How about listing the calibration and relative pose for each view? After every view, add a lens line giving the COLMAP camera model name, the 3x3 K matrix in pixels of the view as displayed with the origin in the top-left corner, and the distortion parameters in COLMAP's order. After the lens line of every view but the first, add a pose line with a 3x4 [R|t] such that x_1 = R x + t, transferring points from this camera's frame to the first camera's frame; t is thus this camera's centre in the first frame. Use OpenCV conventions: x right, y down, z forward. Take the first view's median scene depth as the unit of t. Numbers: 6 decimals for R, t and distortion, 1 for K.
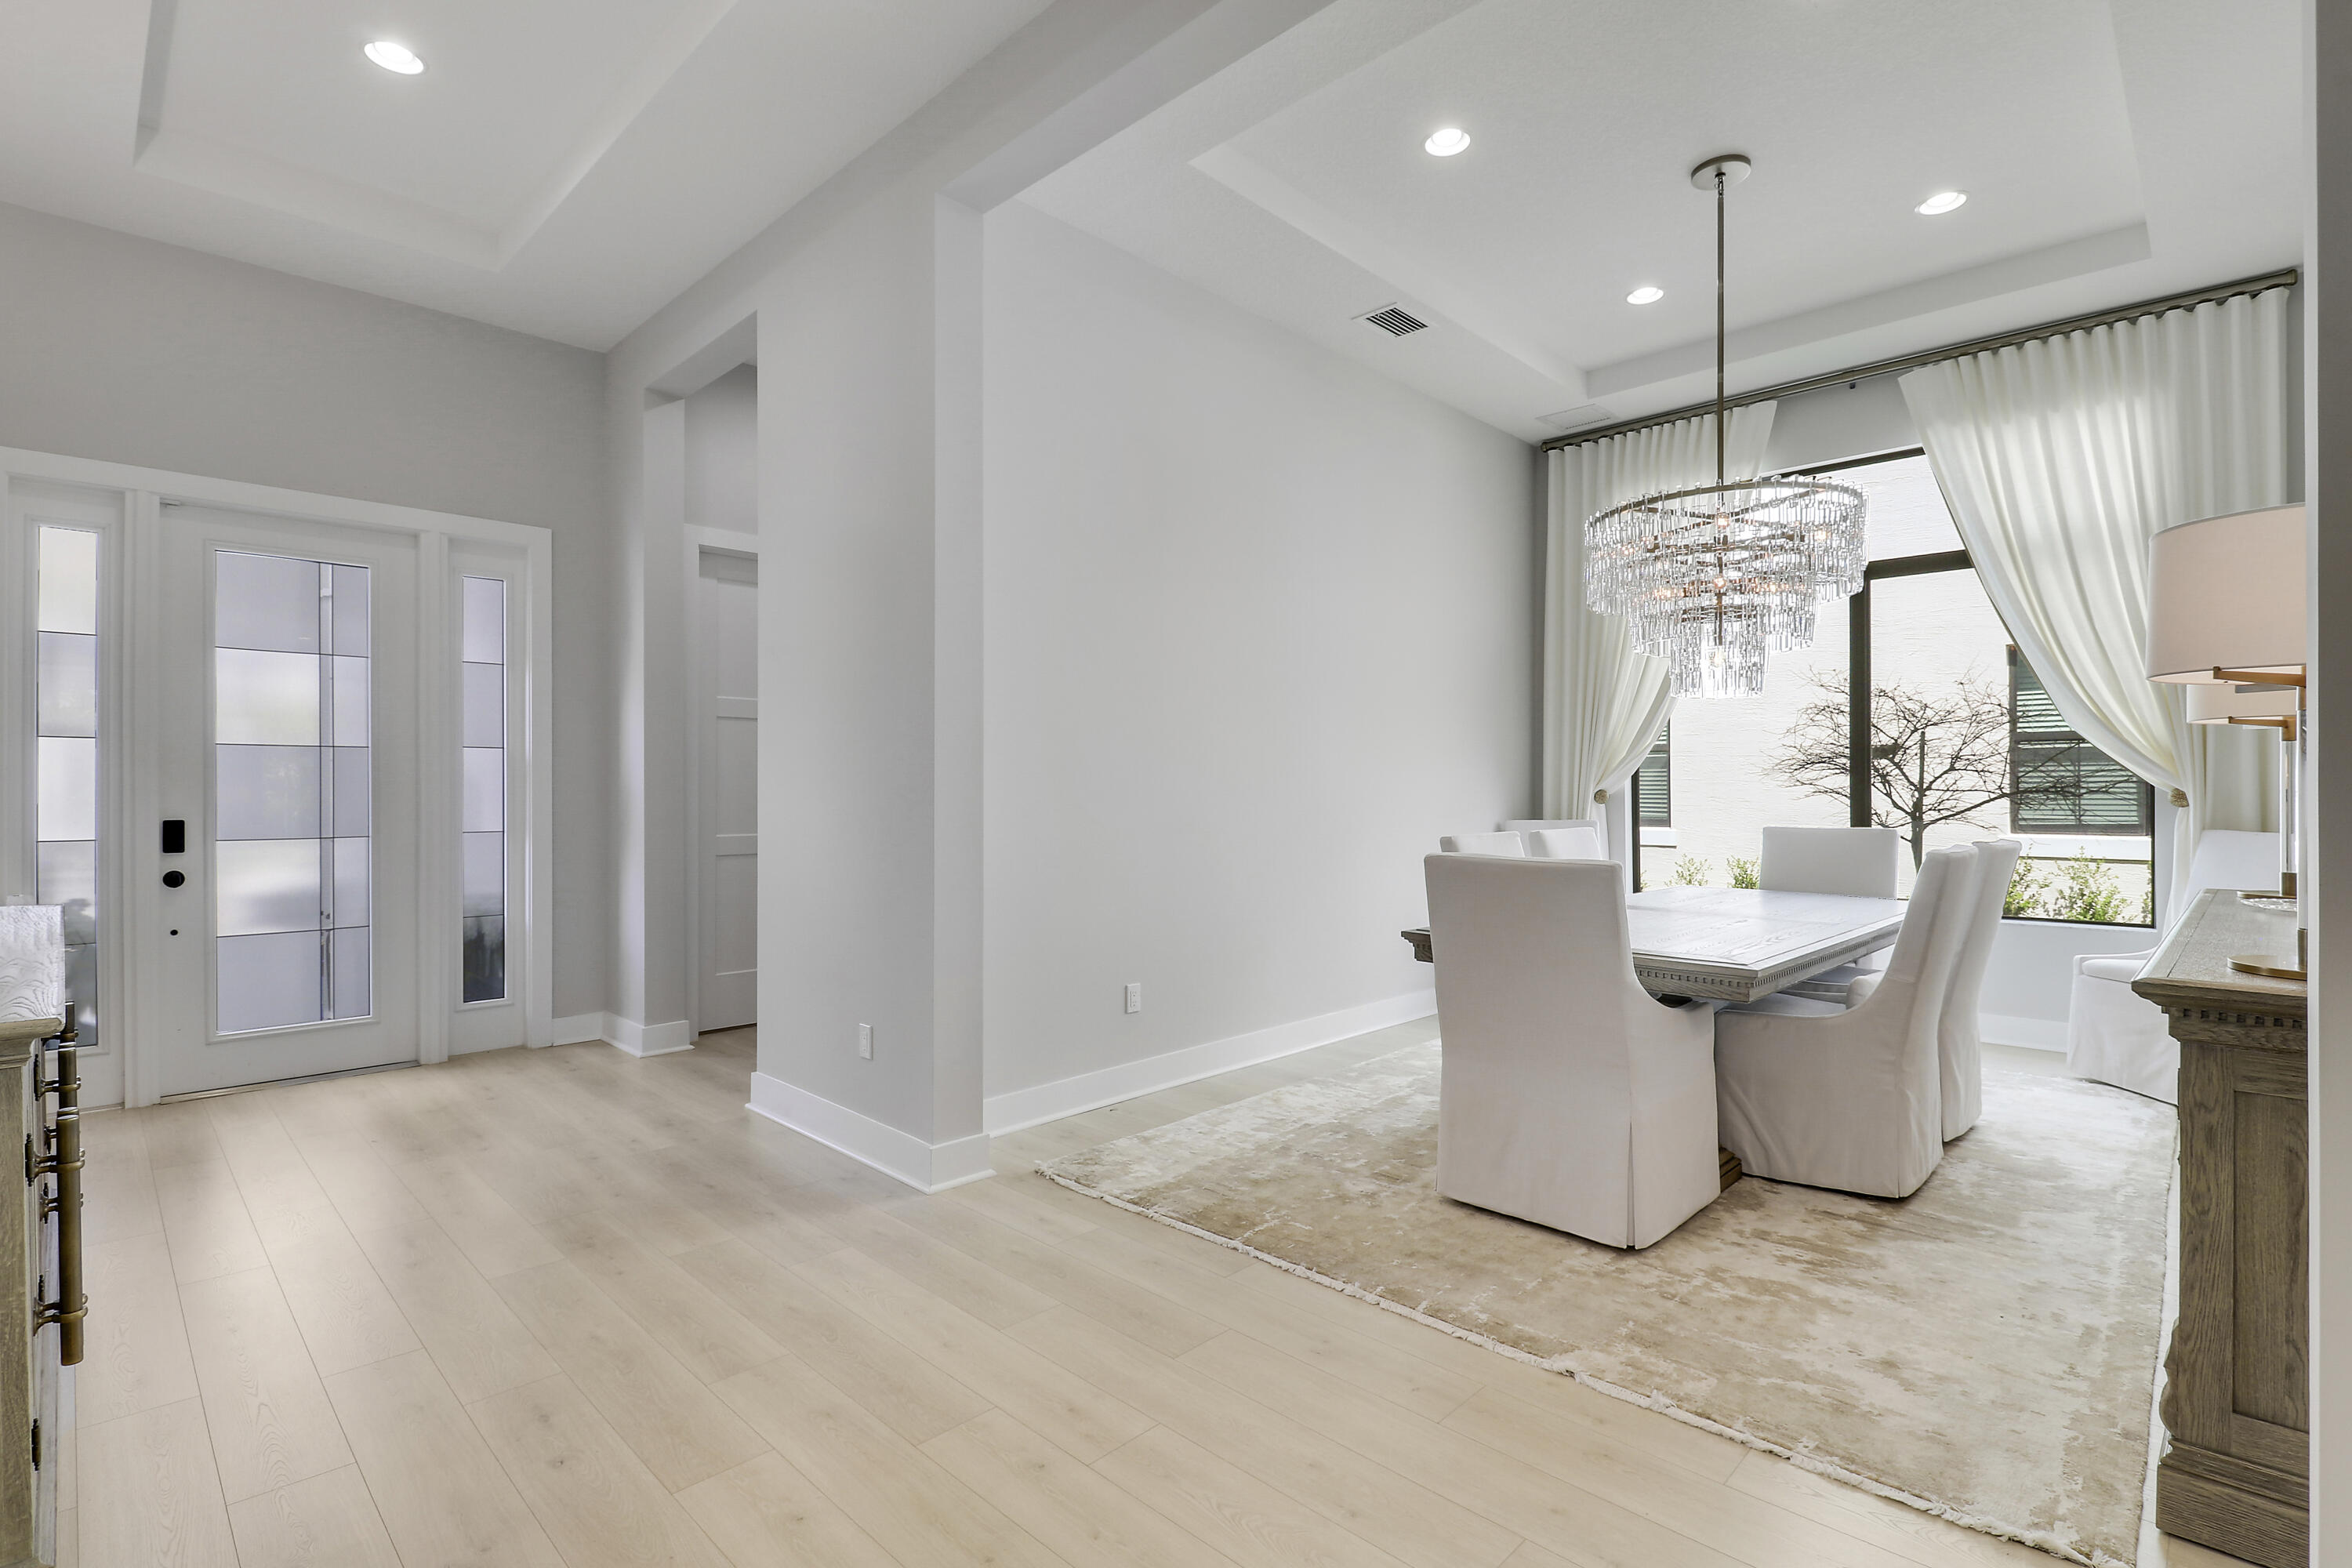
lens RADIAL K [[1092.2, 0, 1181.3], [0, 1092.2, 800.8], [0, 0, 1]] dist [-0.005025, -0.006685]
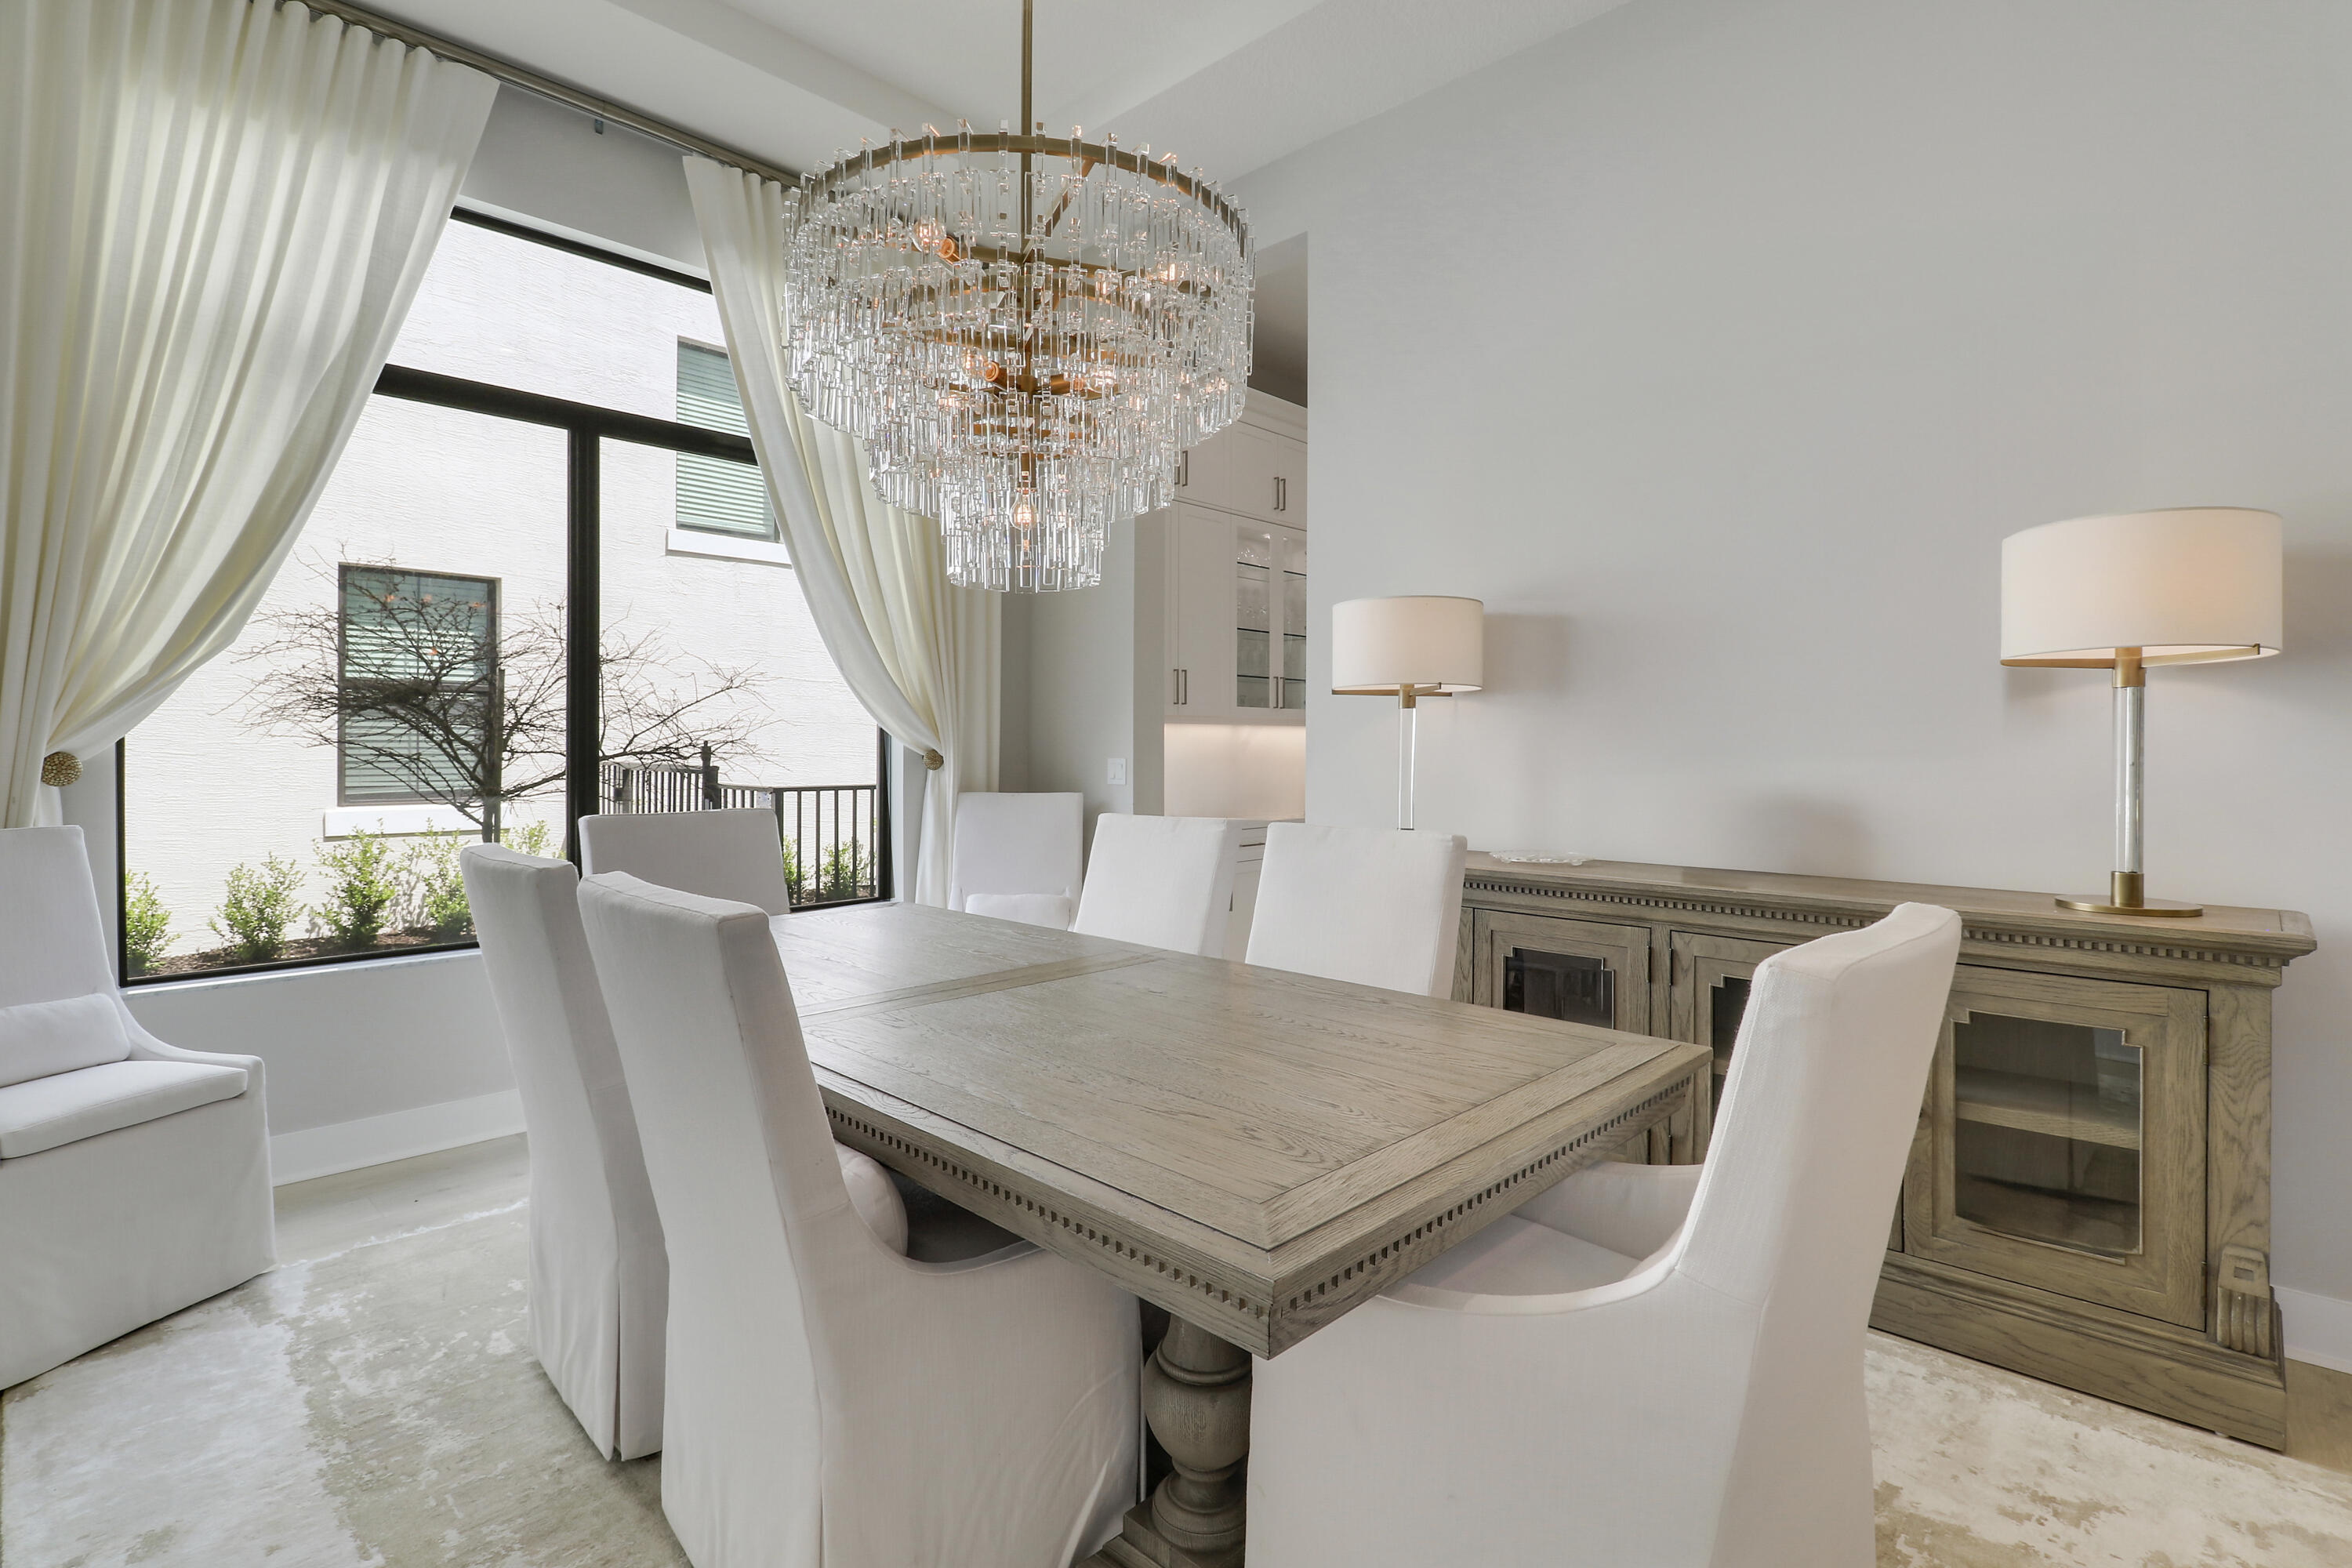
lens RADIAL K [[1092.2, 0, 1181.5], [0, 1092.2, 758.8], [0, 0, 1]] dist [-0.005025, -0.006685]
pose [[-0.017142, -0.008873, 0.999814, -0.065656], [0.009289, 0.999916, 0.009033, -0.014398], [-0.999810, 0.009442, -0.017058, 1.117301]]
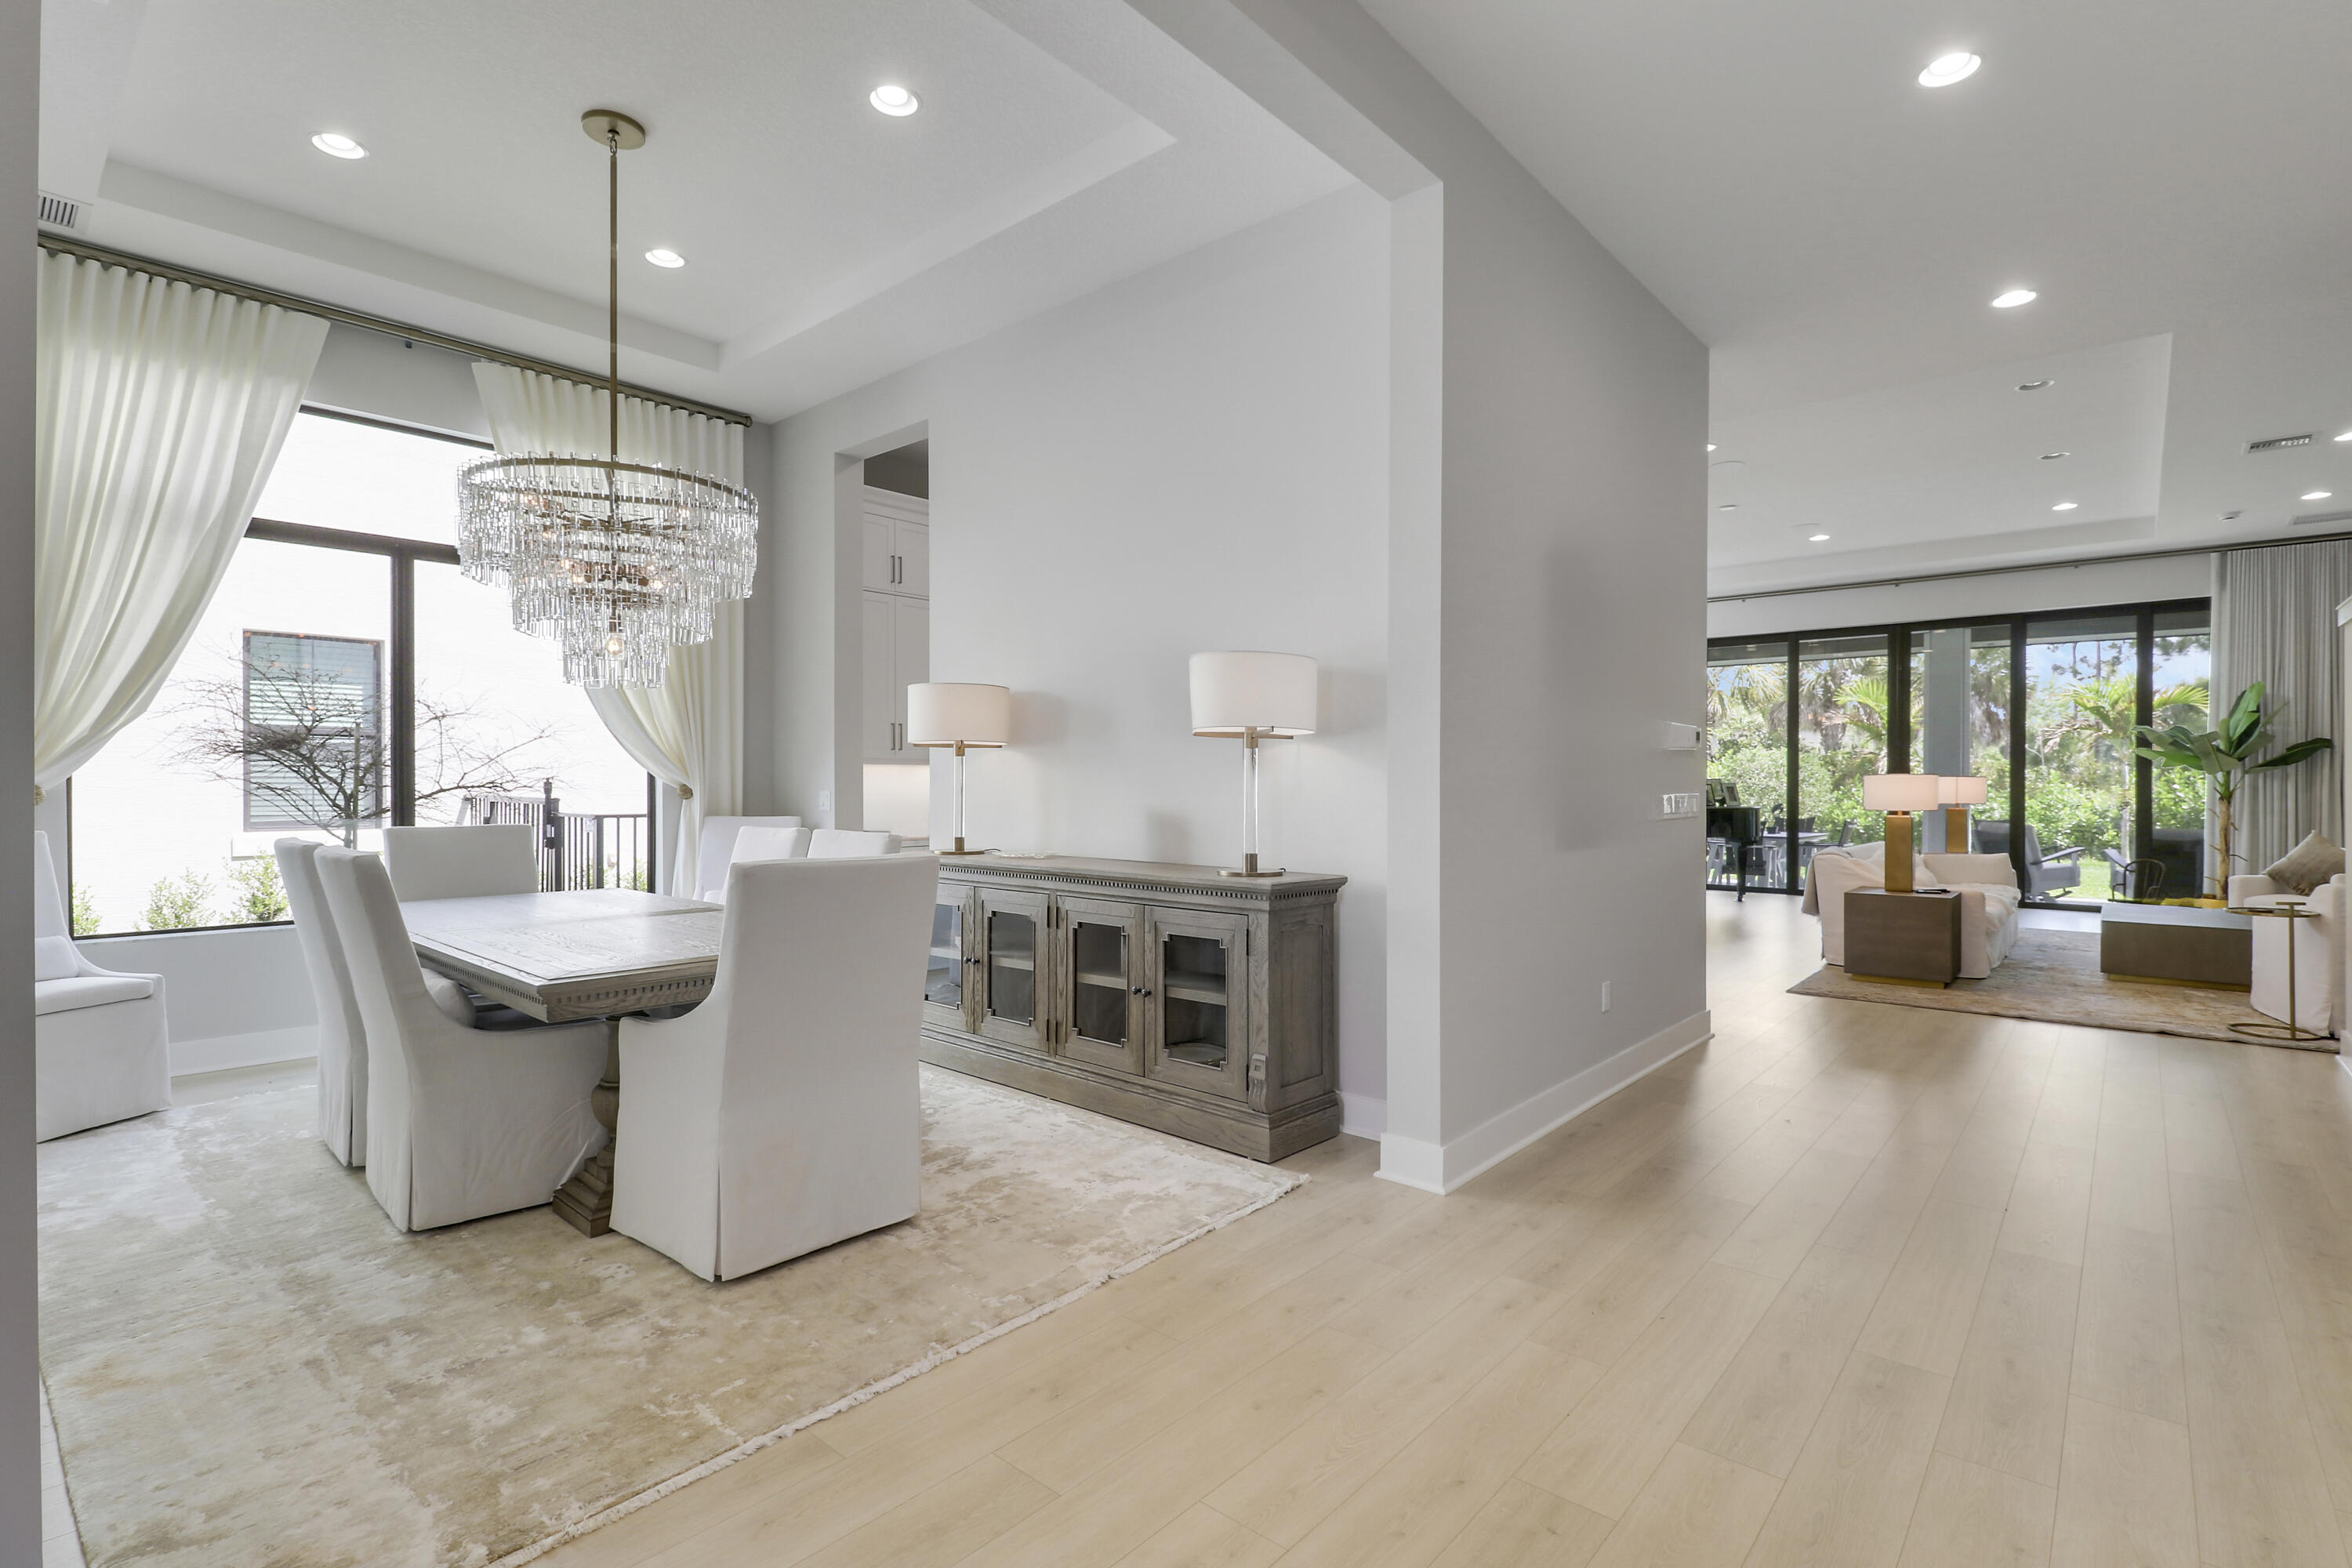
lens RADIAL K [[1092.2, 0, 1184.8], [0, 1092.2, 803.9], [0, 0, 1]] dist [-0.005025, -0.006685]
pose [[-0.052485, -0.016618, 0.998483, -0.565572], [0.009049, 0.999813, 0.017116, -0.006804], [-0.998581, 0.009933, -0.052324, 0.665735]]
